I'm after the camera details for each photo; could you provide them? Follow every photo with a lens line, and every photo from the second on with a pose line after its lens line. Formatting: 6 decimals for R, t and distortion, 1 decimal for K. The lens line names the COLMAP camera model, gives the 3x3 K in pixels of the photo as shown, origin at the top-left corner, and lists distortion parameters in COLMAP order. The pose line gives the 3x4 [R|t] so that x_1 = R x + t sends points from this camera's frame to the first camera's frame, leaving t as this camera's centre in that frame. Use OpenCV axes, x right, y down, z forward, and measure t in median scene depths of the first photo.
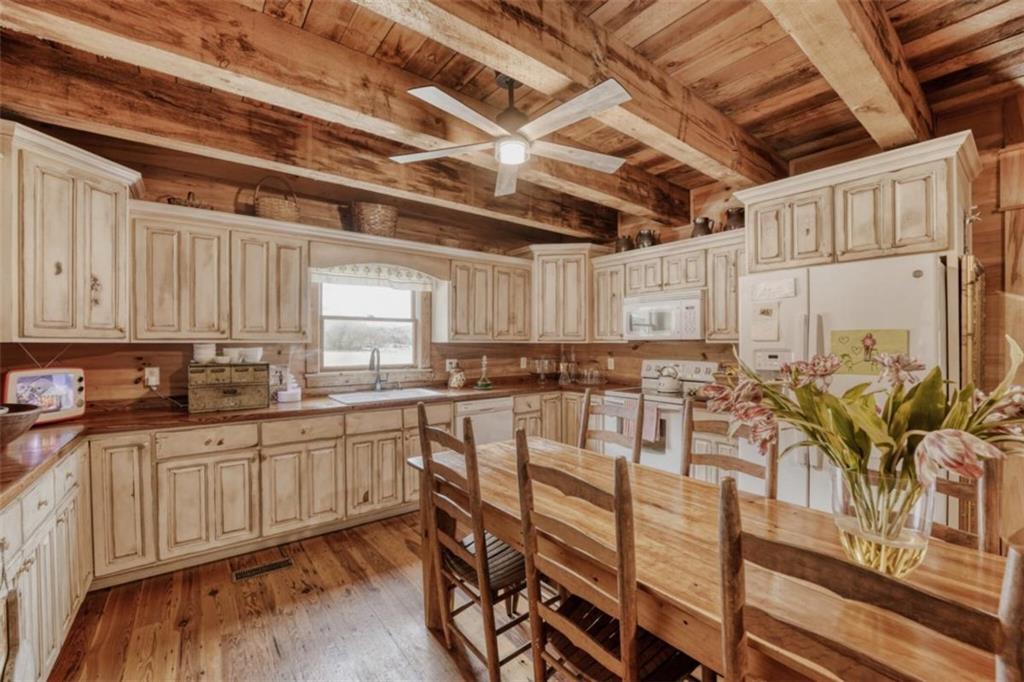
lens RADIAL K [[414.6, 0, 507.6], [0, 414.6, 343.7], [0, 0, 1]] dist [-0.029063, 0.002309]
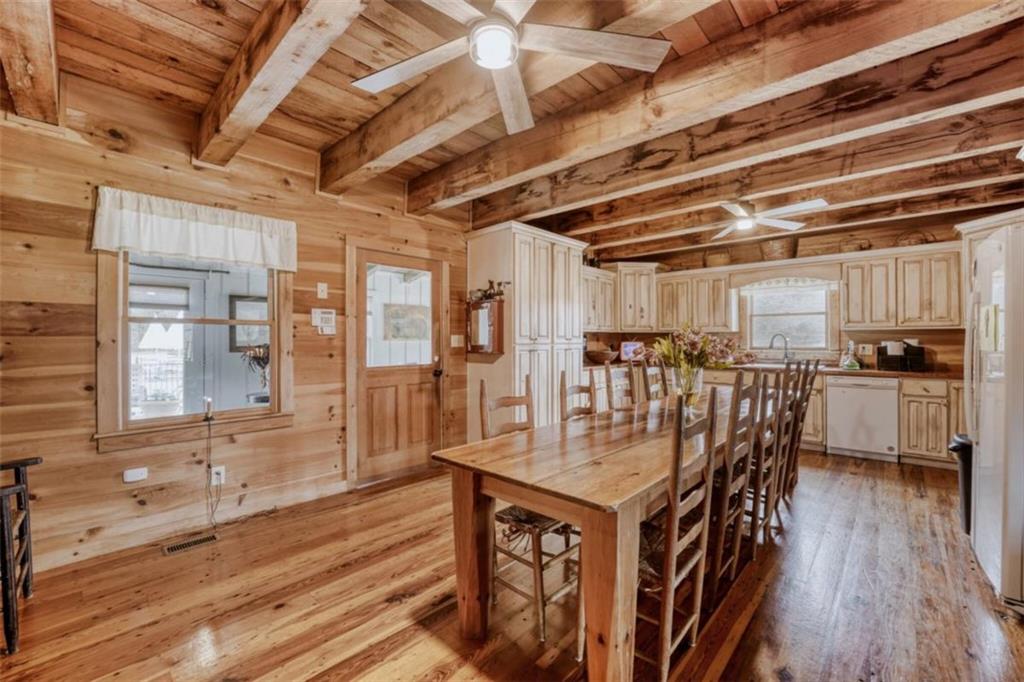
lens RADIAL K [[414.6, 0, 521.9], [0, 414.6, 338.2], [0, 0, 1]] dist [-0.029063, 0.002309]
pose [[0.184683, -0.002336, -0.982795, 1.105709], [0.000721, 0.999997, -0.002242, 0.030871], [0.982798, -0.000295, 0.184684, -0.211801]]
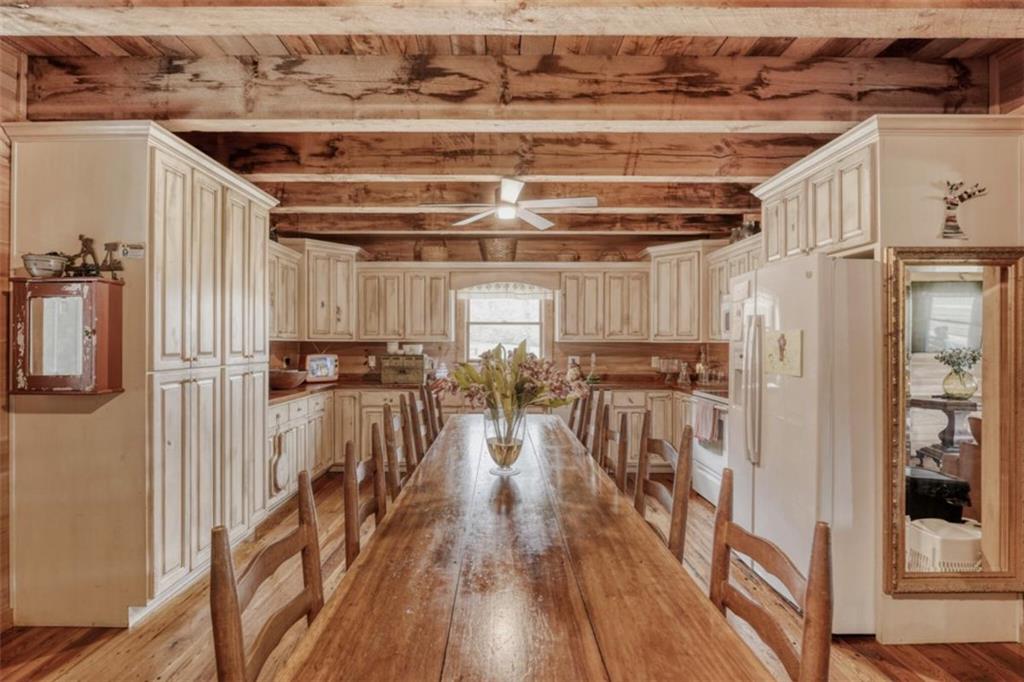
lens RADIAL K [[485.5, 0, 502.2], [0, 485.5, 342.3], [0, 0, 1]] dist [-0.014201, 0.001089]
pose [[0.796189, 0.003155, -0.605040, 0.714682], [-0.003861, 0.999993, 0.000134, -0.001094], [0.605036, 0.002229, 0.796195, -0.262003]]
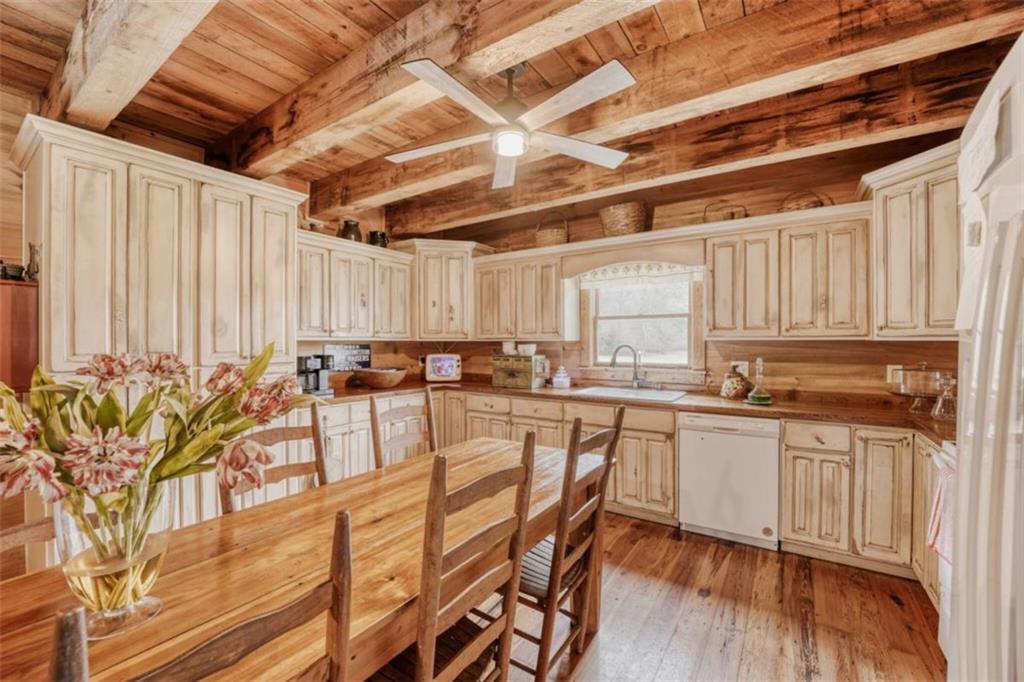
lens RADIAL K [[414.6, 0, 515.3], [0, 414.6, 345.2], [0, 0, 1]] dist [-0.029063, 0.002309]
pose [[0.326984, 0.009502, -0.944982, 0.635168], [0.001035, 0.999945, 0.010413, -0.002132], [0.945029, -0.004383, 0.326956, 0.472741]]
